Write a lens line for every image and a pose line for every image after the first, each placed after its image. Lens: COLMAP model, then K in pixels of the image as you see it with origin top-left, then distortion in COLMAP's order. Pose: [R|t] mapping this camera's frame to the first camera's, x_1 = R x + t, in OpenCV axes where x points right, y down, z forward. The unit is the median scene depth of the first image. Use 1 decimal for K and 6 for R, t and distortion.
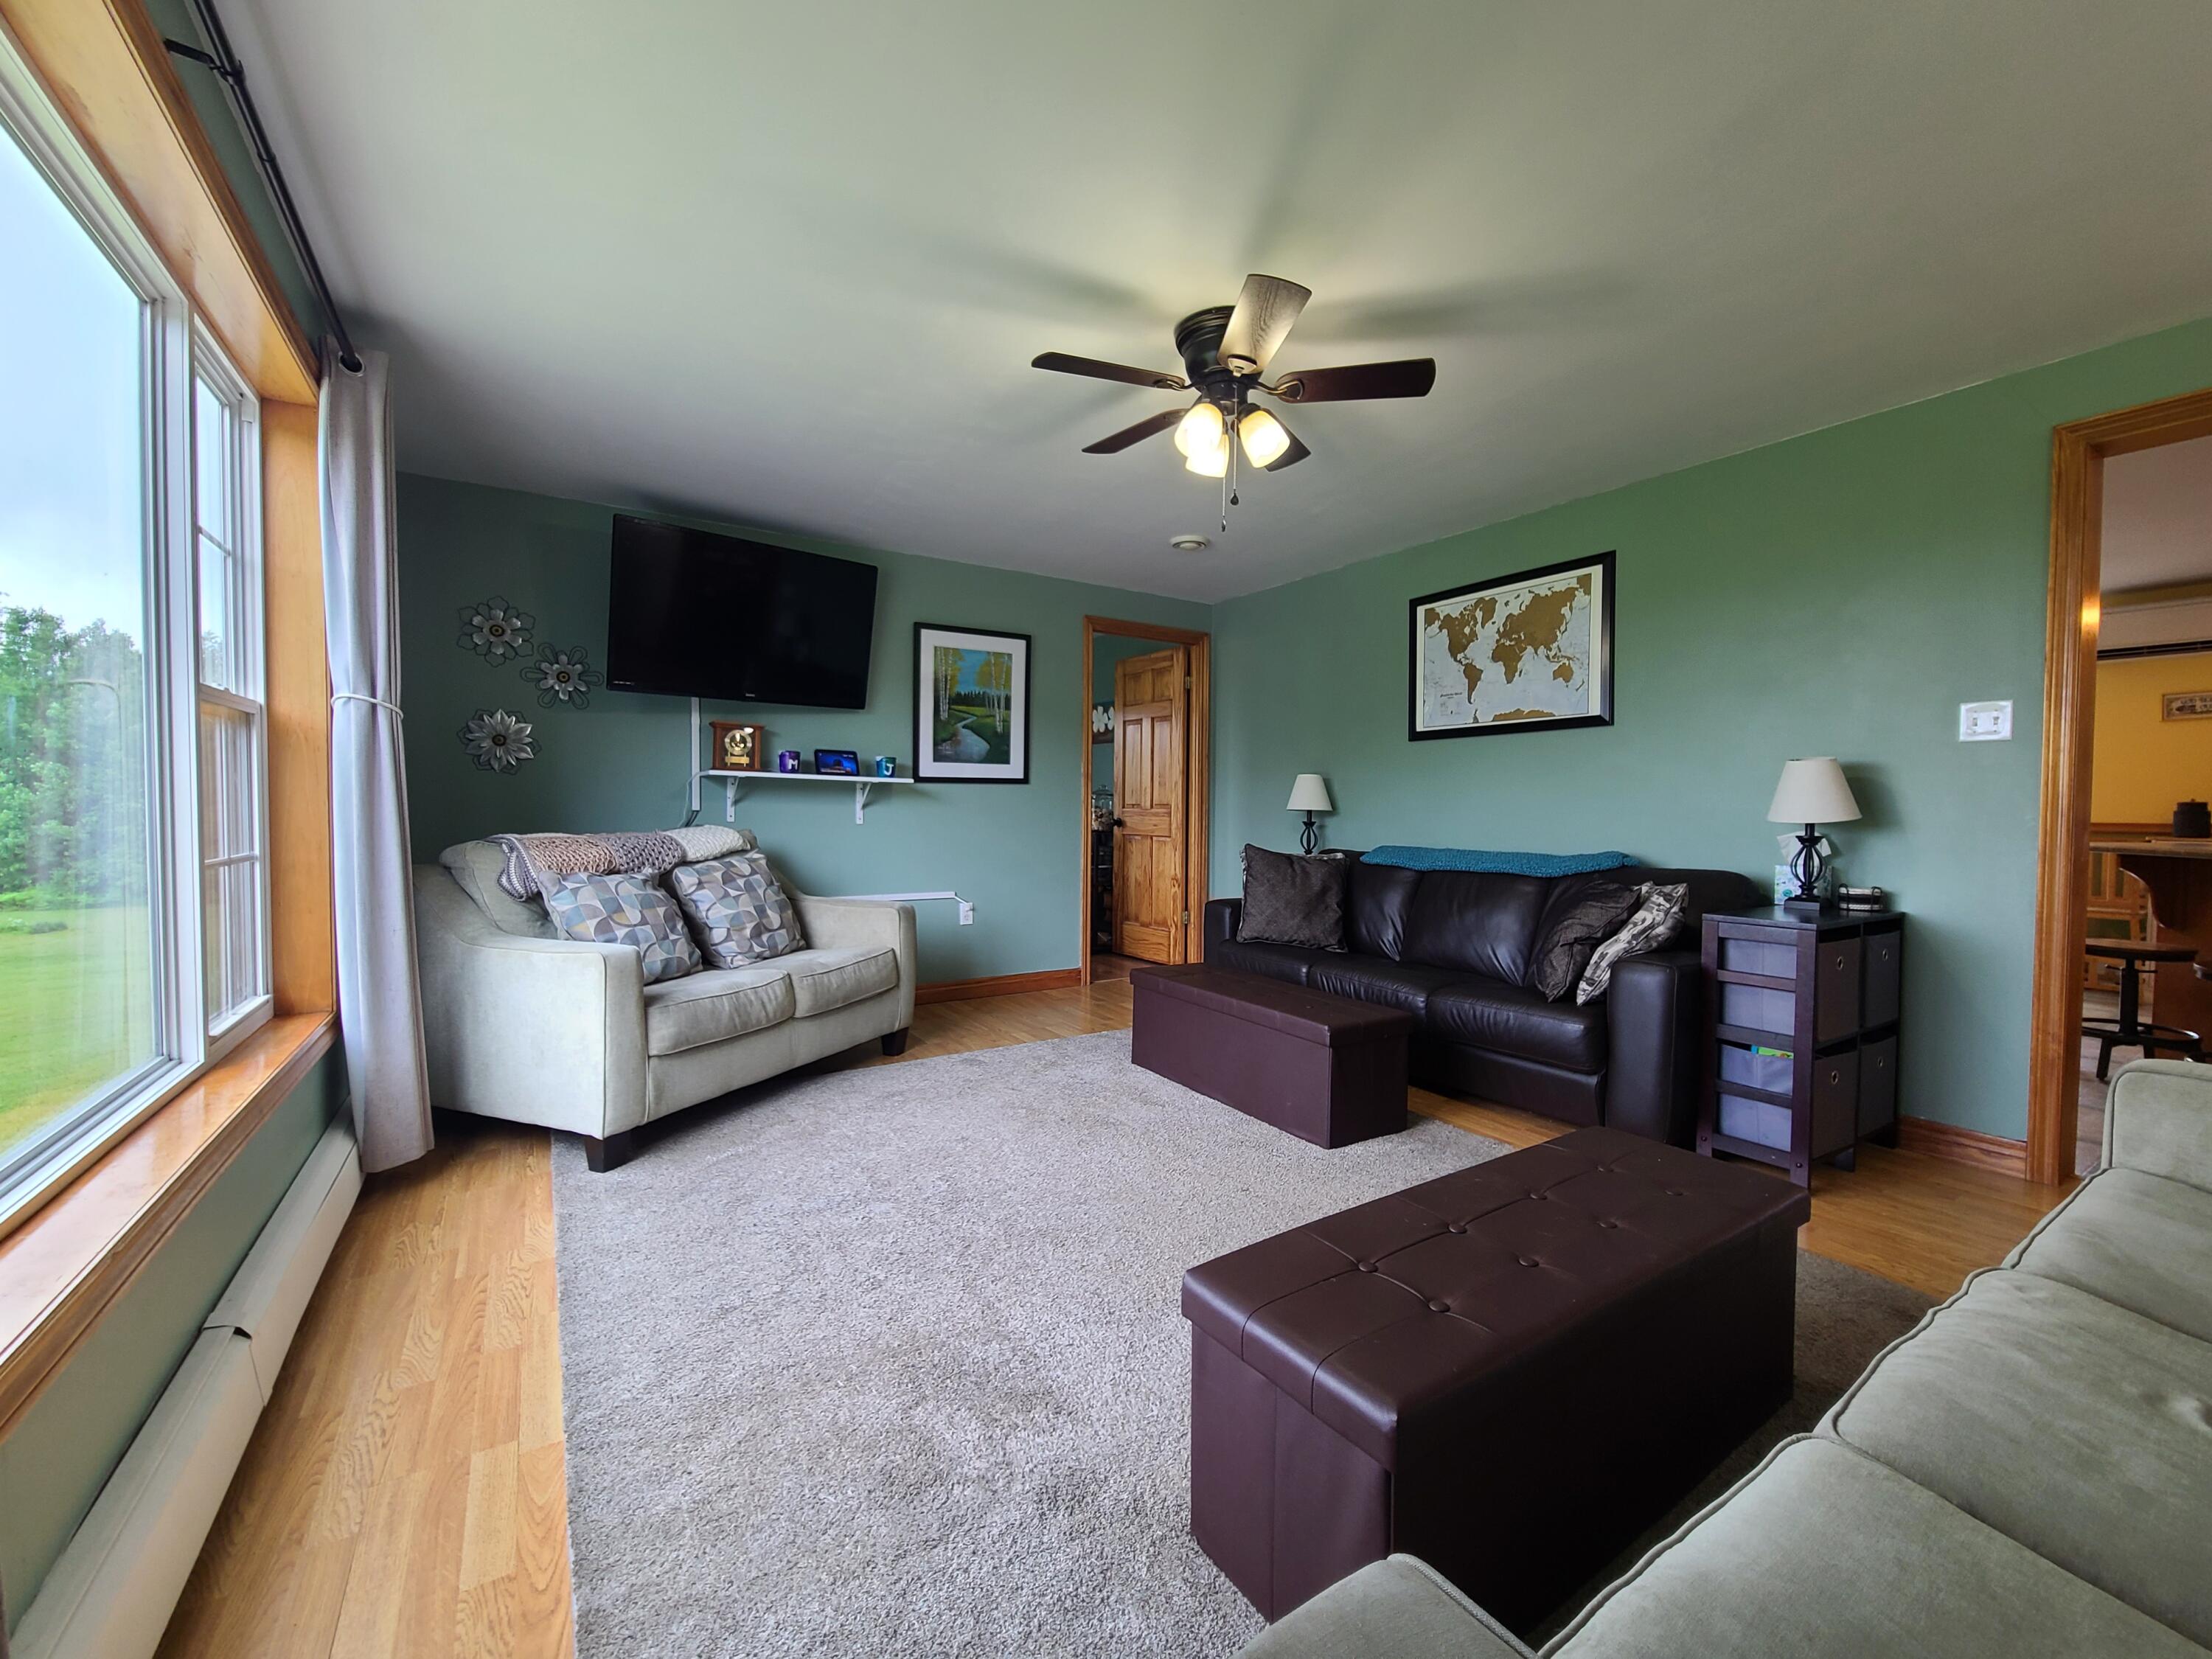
lens RADIAL K [[904.0, 0, 1117.7], [0, 904.0, 837.5], [0, 0, 1]] dist [-0.001131, -0.002042]
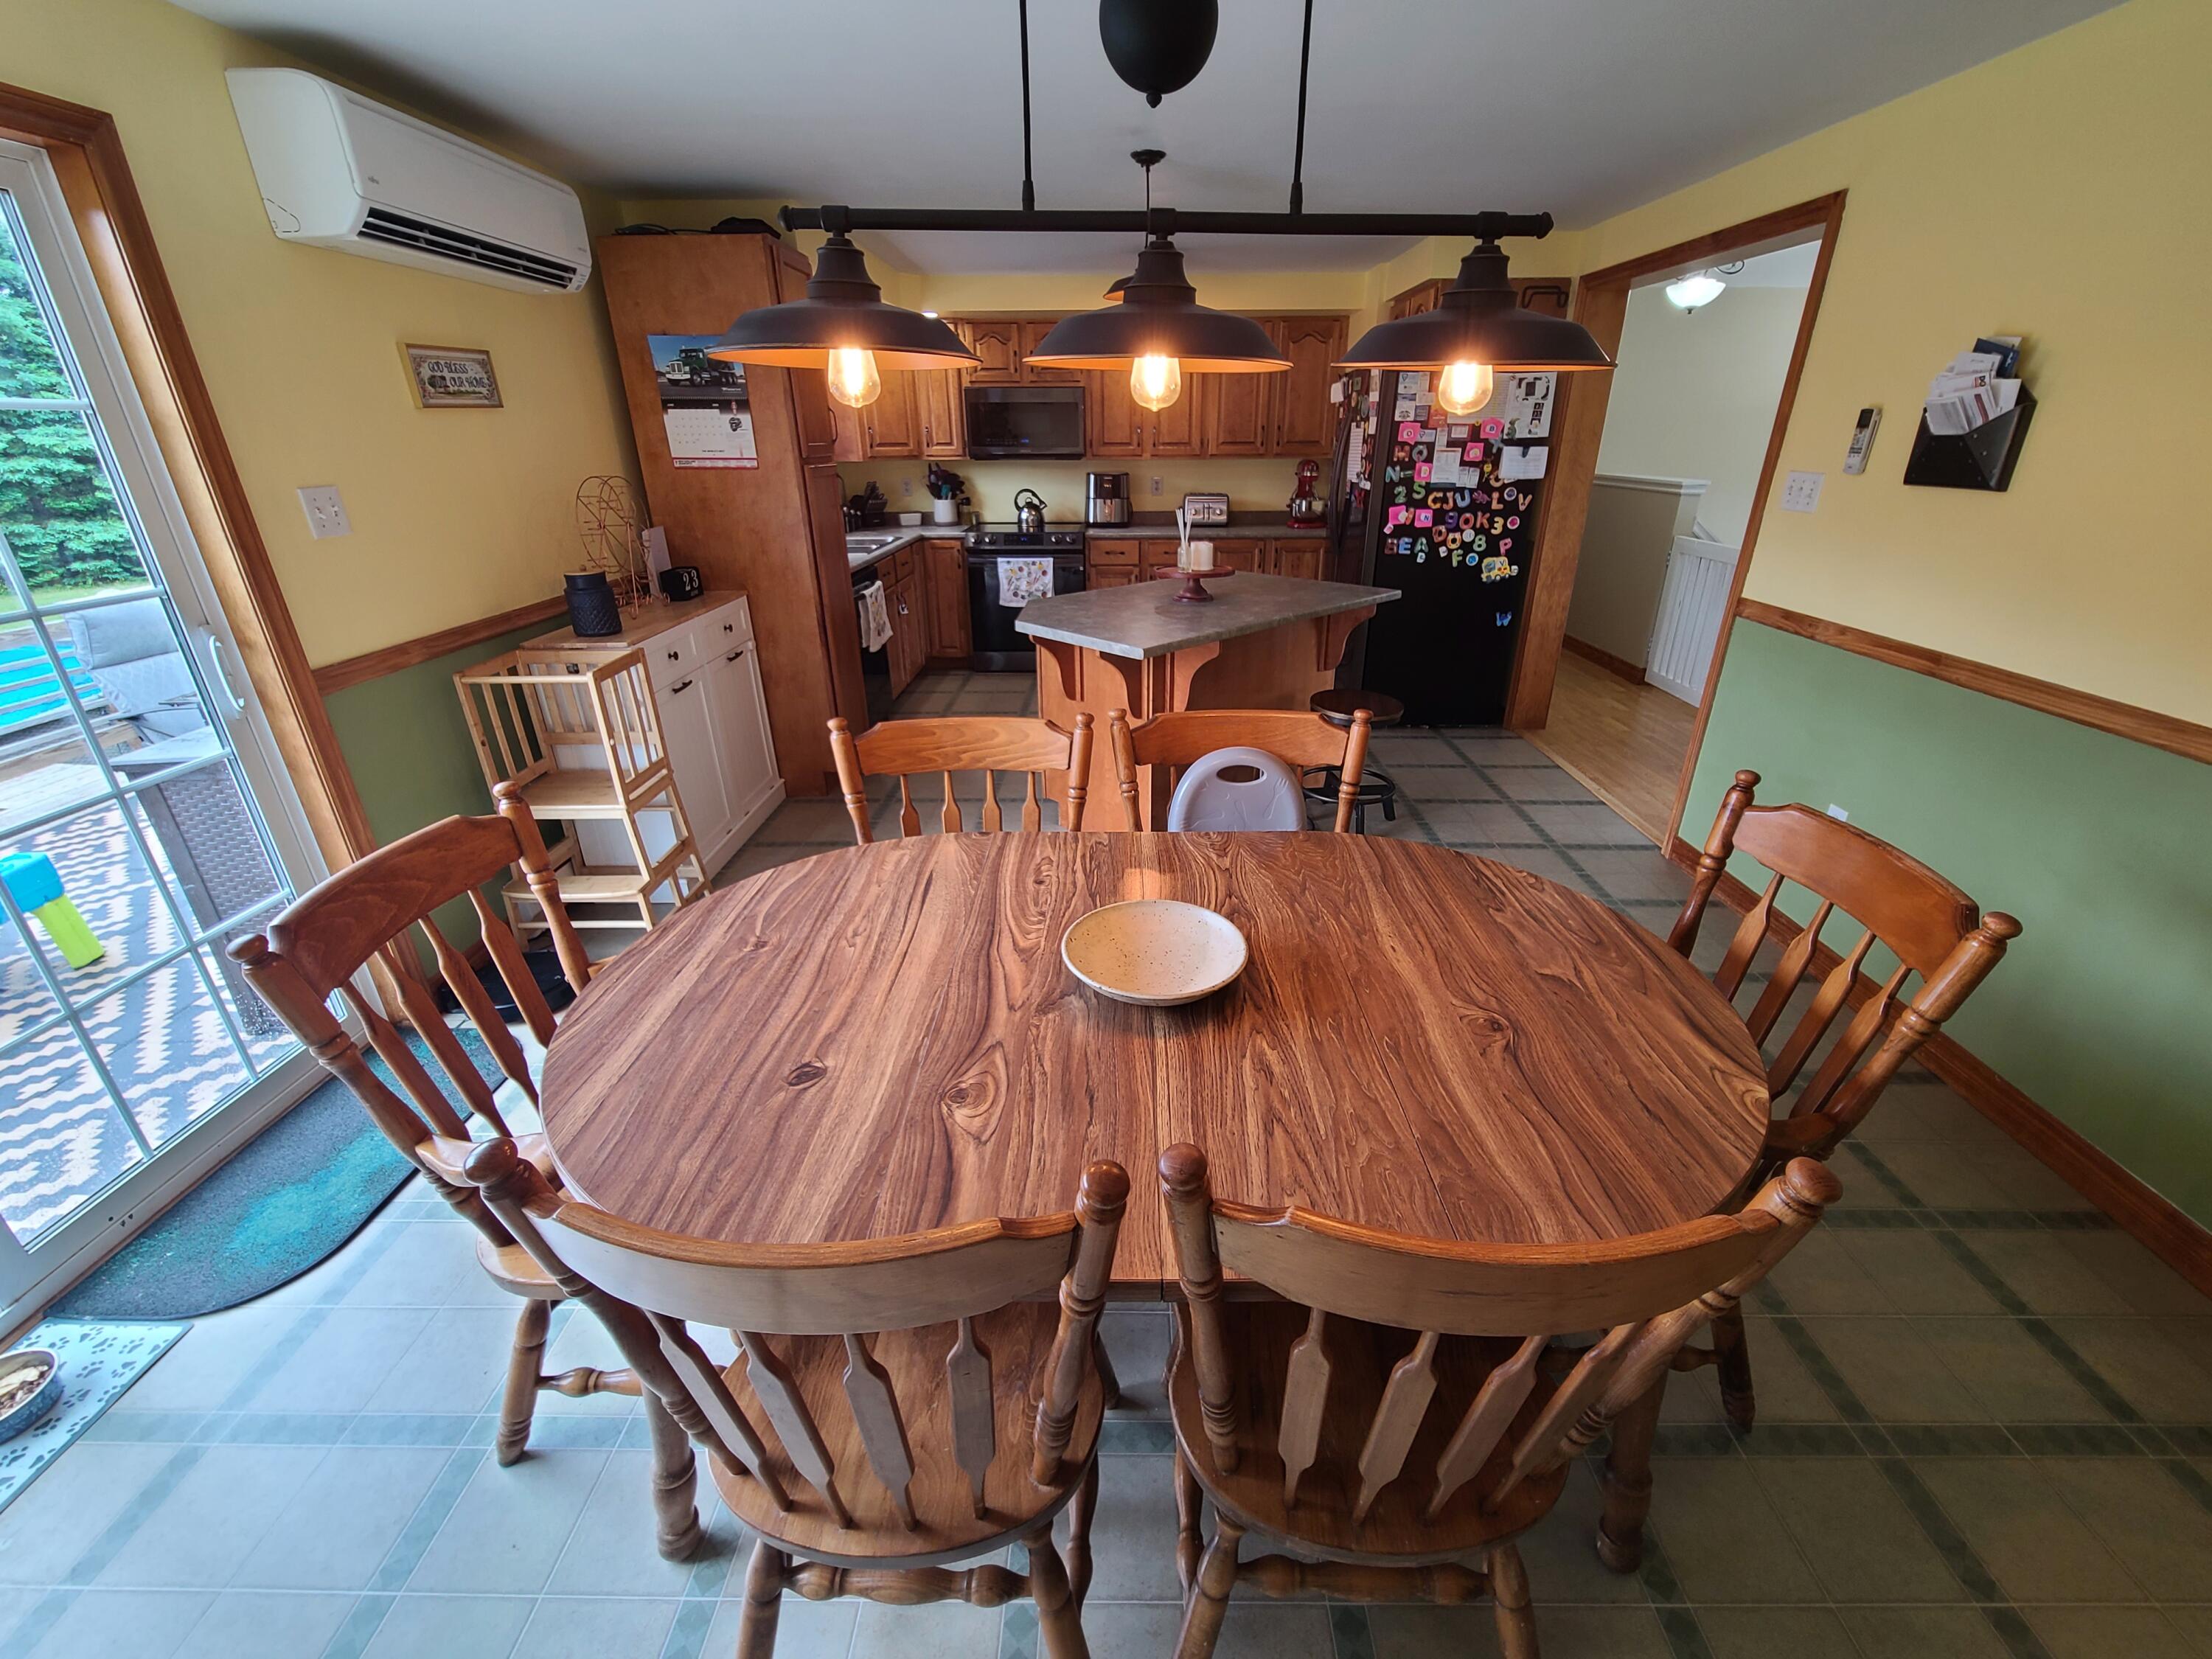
lens RADIAL K [[904.0, 0, 1118.3], [0, 904.0, 831.1], [0, 0, 1]] dist [-0.001131, -0.002042]
pose [[-0.837172, -0.226530, 0.497822, 0.656455], [0.019882, 0.896990, 0.441603, -0.158479], [-0.546578, 0.379595, -0.746431, 1.500841]]
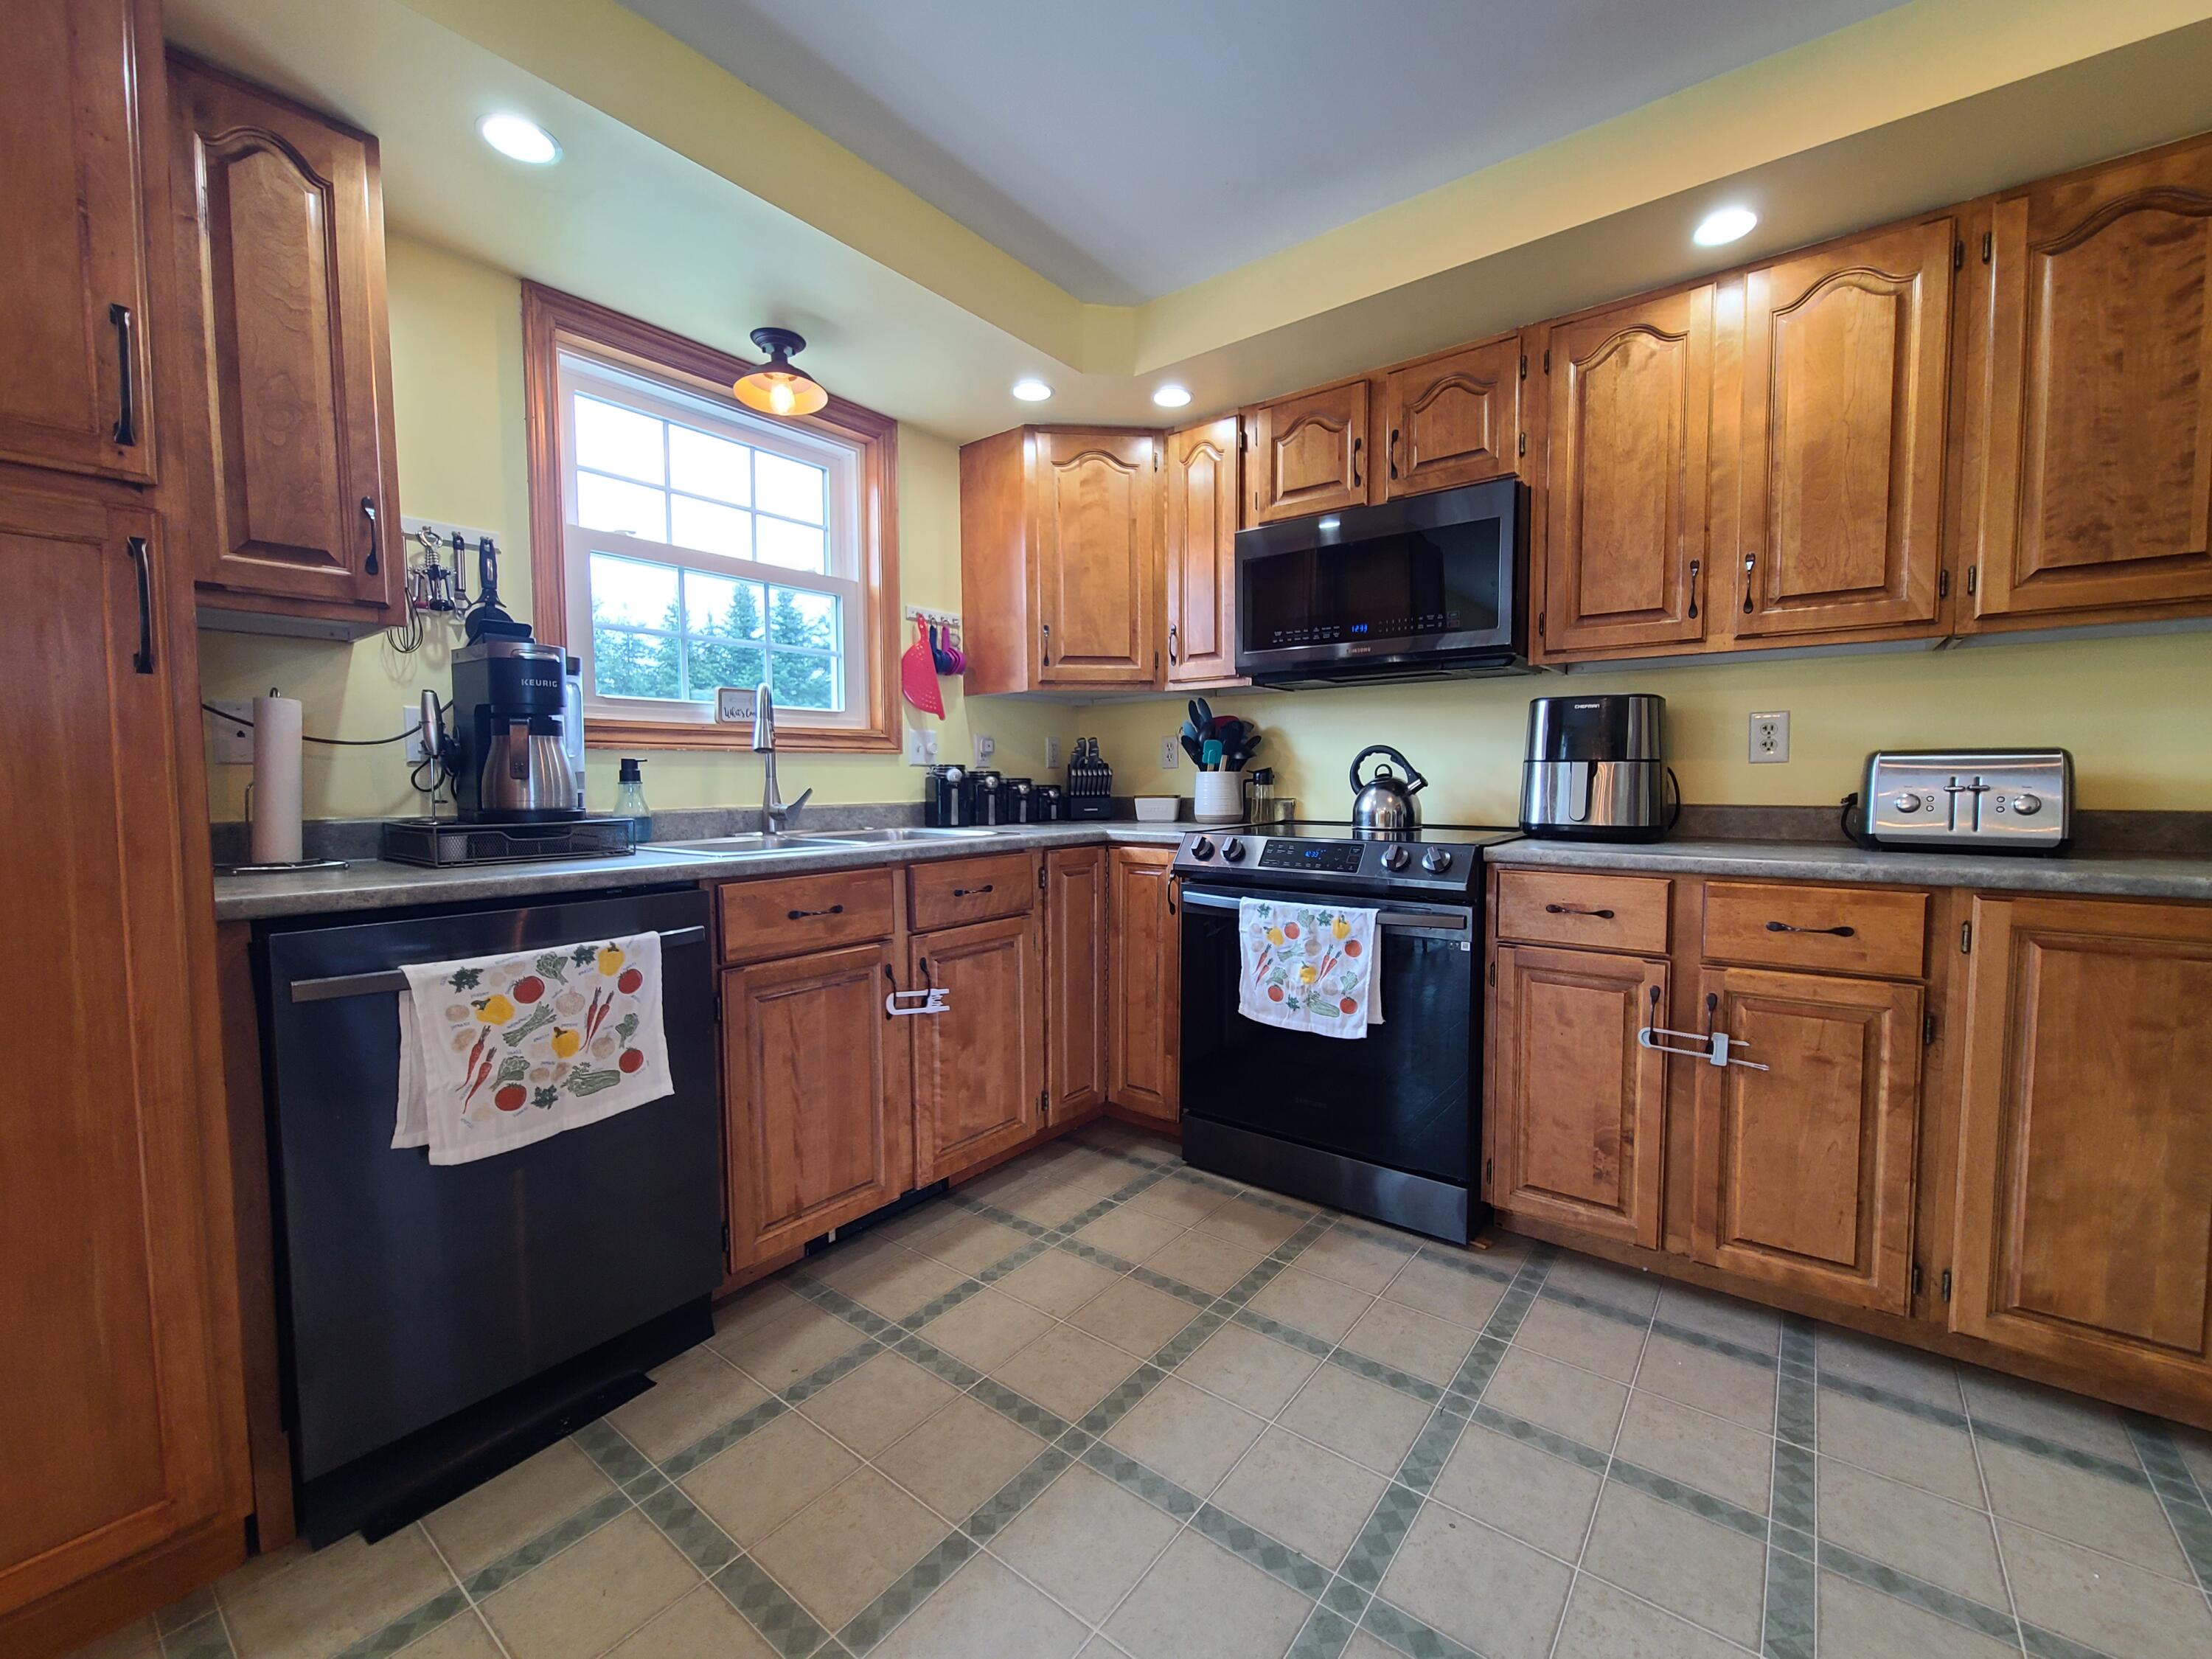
lens RADIAL K [[904.0, 0, 1120.9], [0, 904.0, 833.0], [0, 0, 1]] dist [-0.001131, -0.002042]
pose [[-0.339489, -0.065478, 0.938328, 1.109186], [0.042340, 0.995499, 0.084786, -0.014961], [-0.939657, 0.068512, -0.335188, 0.666167]]
